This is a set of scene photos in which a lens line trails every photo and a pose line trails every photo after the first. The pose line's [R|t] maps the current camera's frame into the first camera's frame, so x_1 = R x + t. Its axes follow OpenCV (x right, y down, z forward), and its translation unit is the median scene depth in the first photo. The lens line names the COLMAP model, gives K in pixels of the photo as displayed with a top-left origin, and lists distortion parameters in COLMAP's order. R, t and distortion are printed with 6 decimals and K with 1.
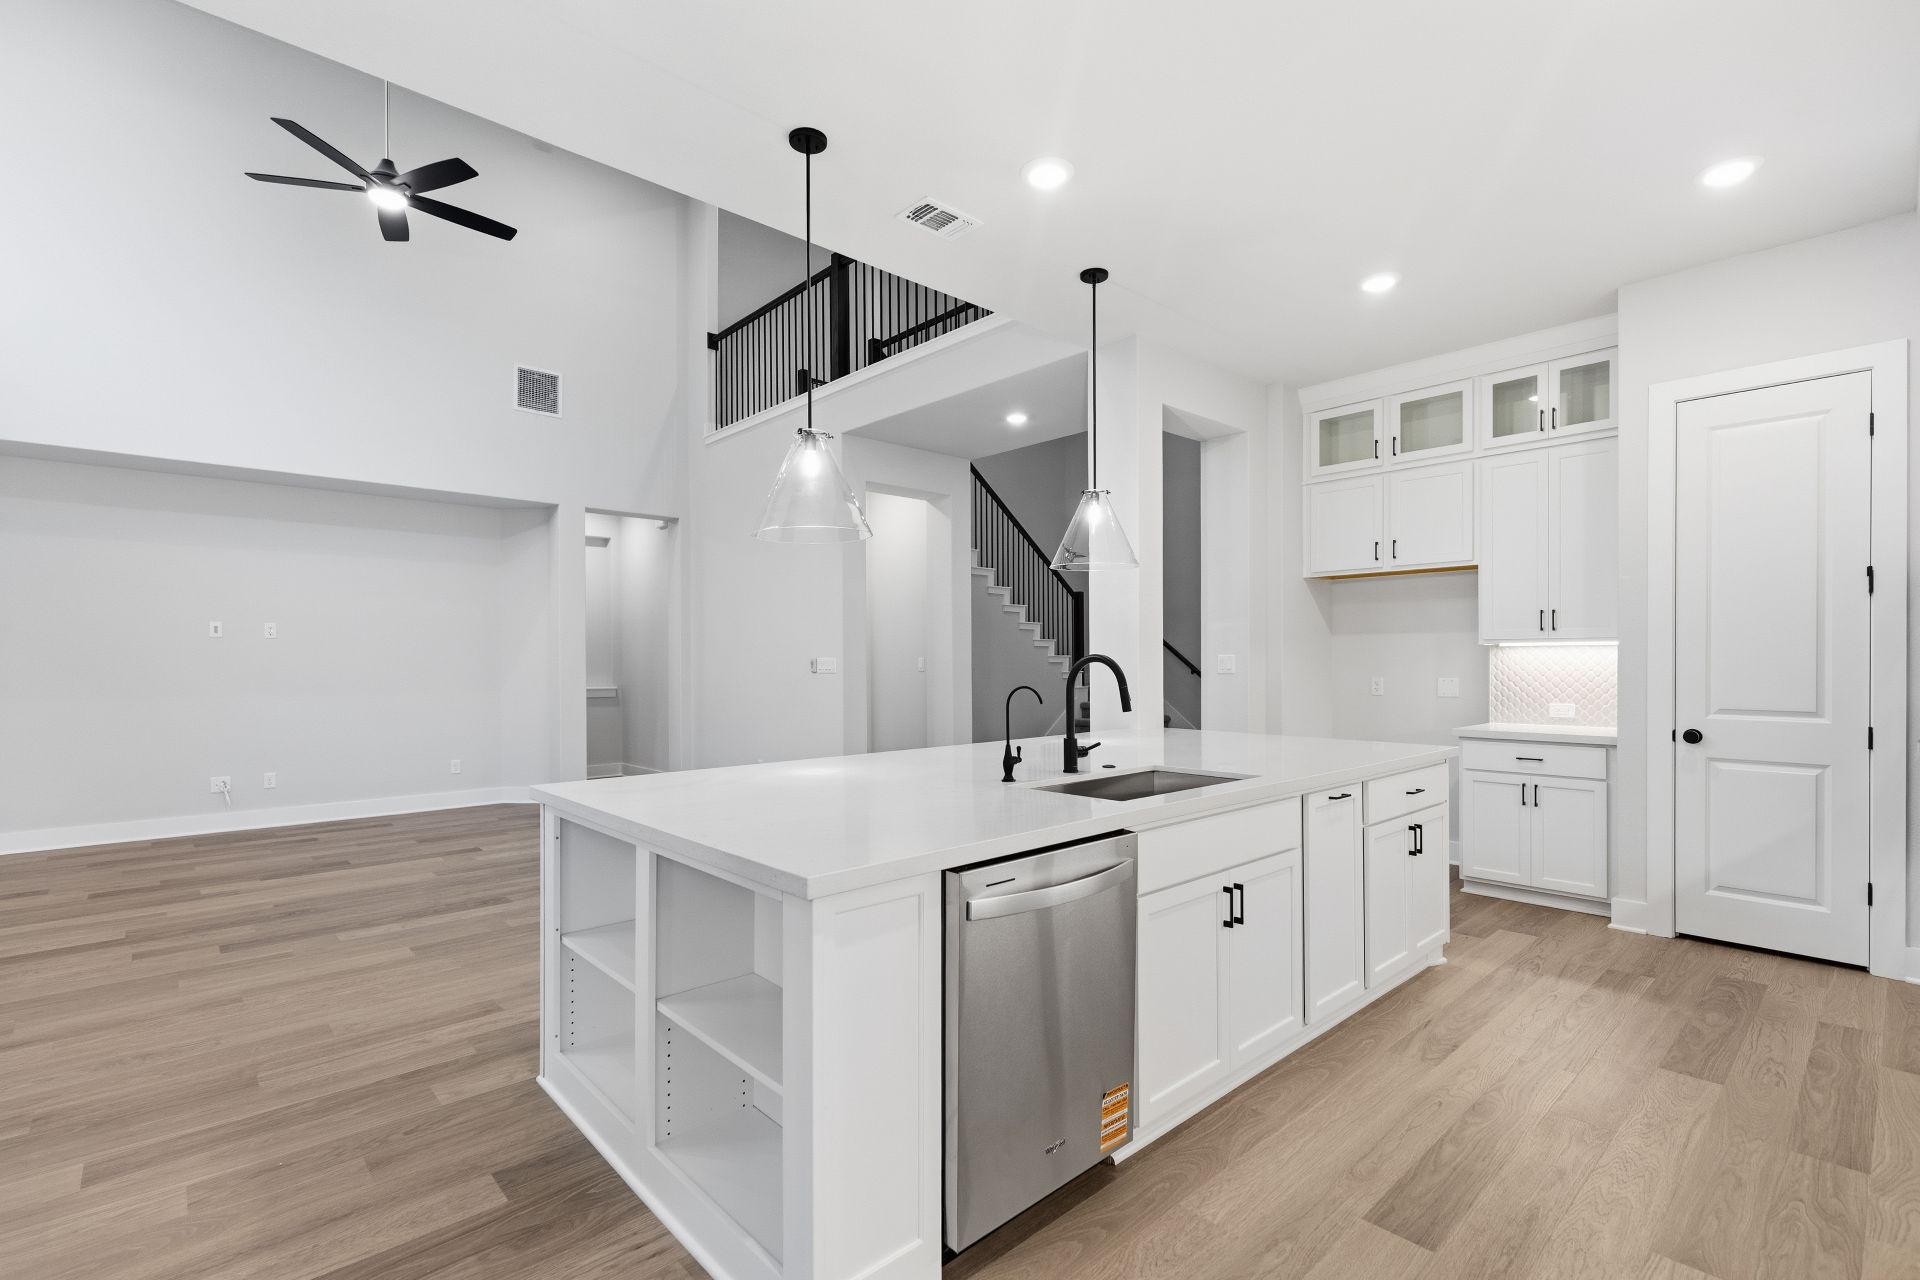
lens RADIAL K [[865.2, 0, 970.0], [0, 865.2, 661.7], [0, 0, 1]] dist [0.003178, -0.001173]
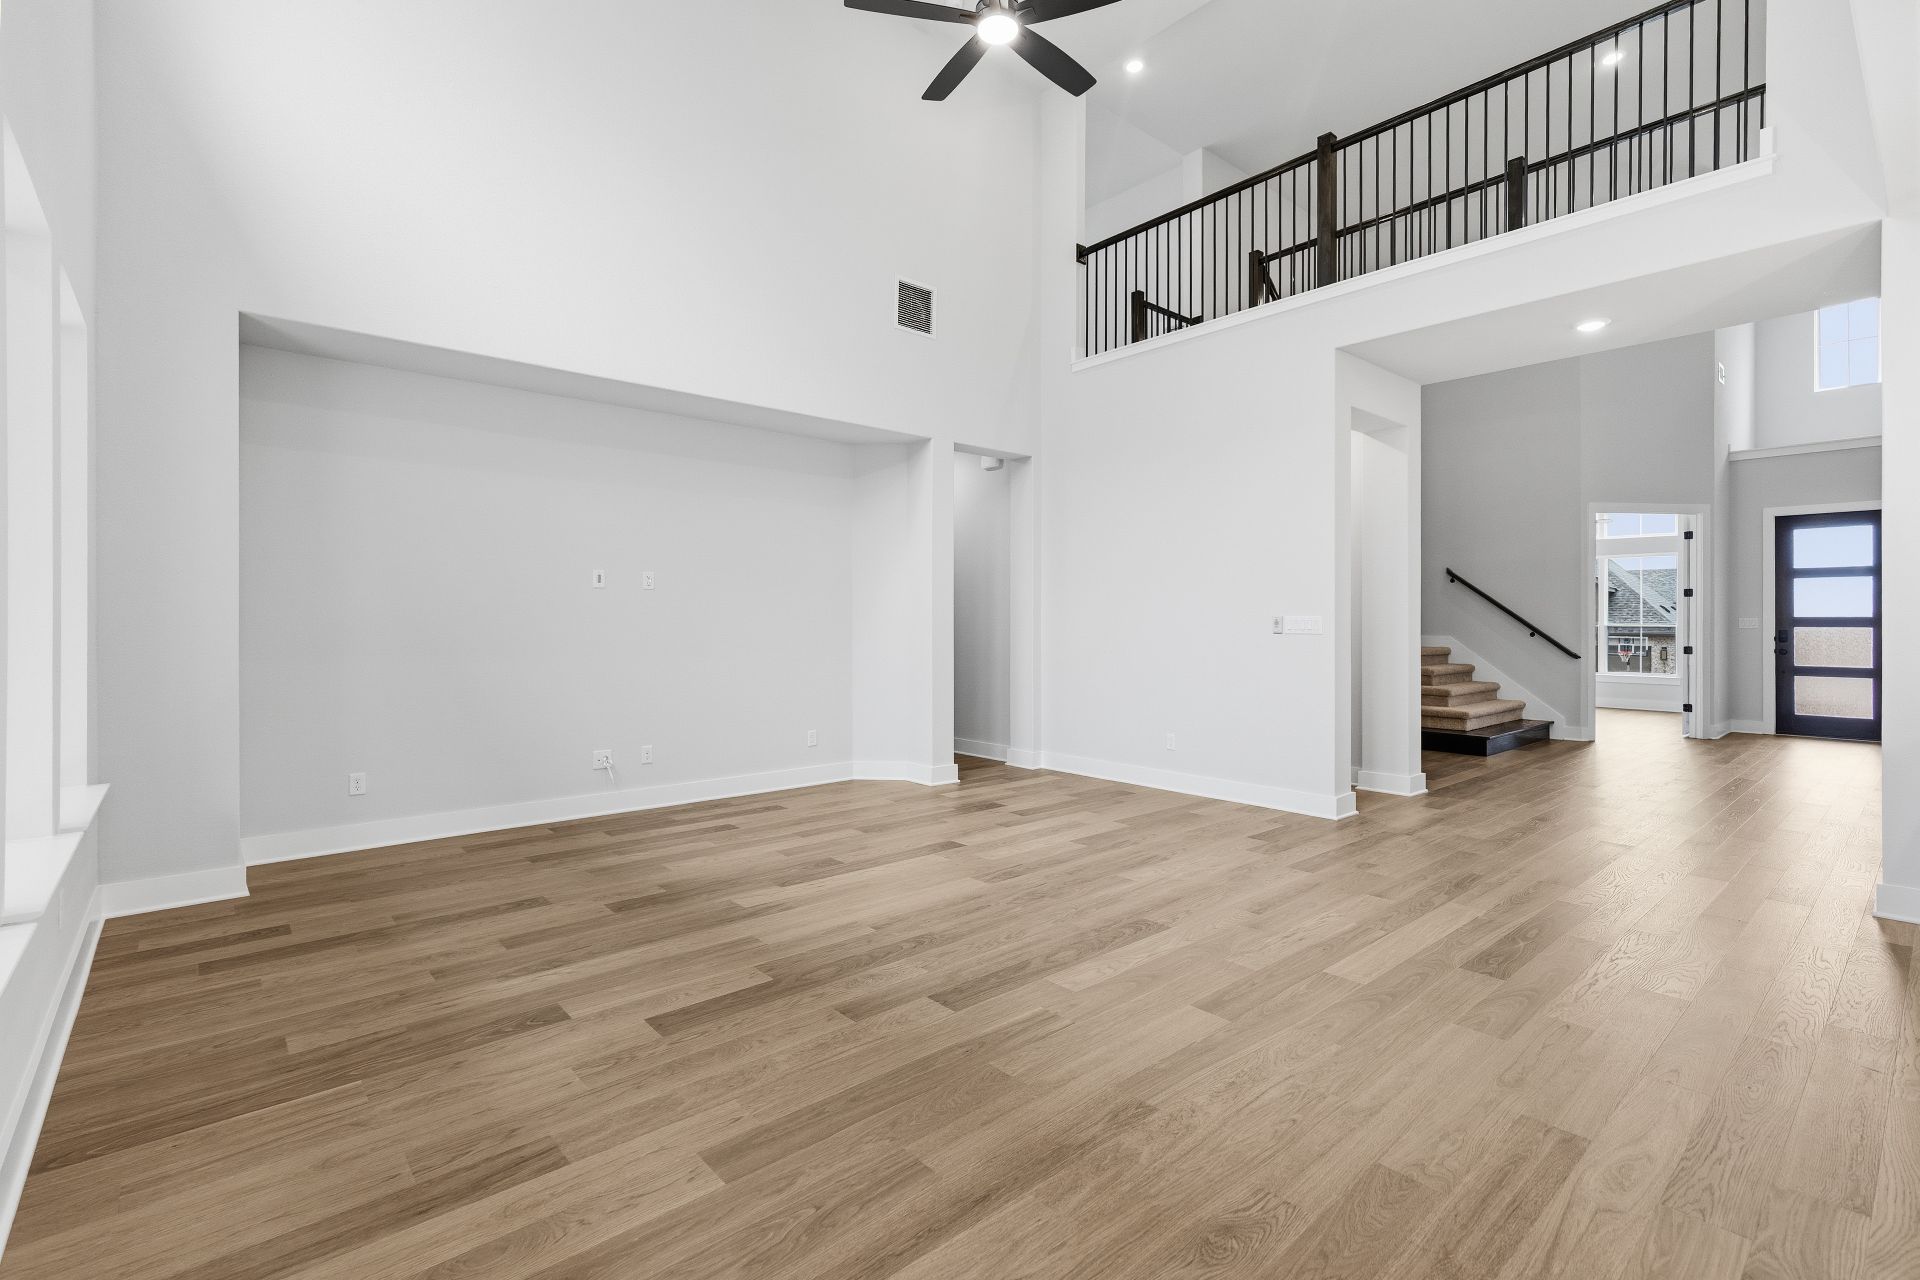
lens RADIAL K [[860.0, 0, 963.8], [0, 860.0, 621.6], [0, 0, 1]] dist [0.000004, 0.000264]
pose [[0.999623, 0.005207, -0.026954, -0.810605], [-0.005126, 0.999982, 0.003080, 0.000611], [0.026969, -0.002940, 0.999632, 0.257064]]
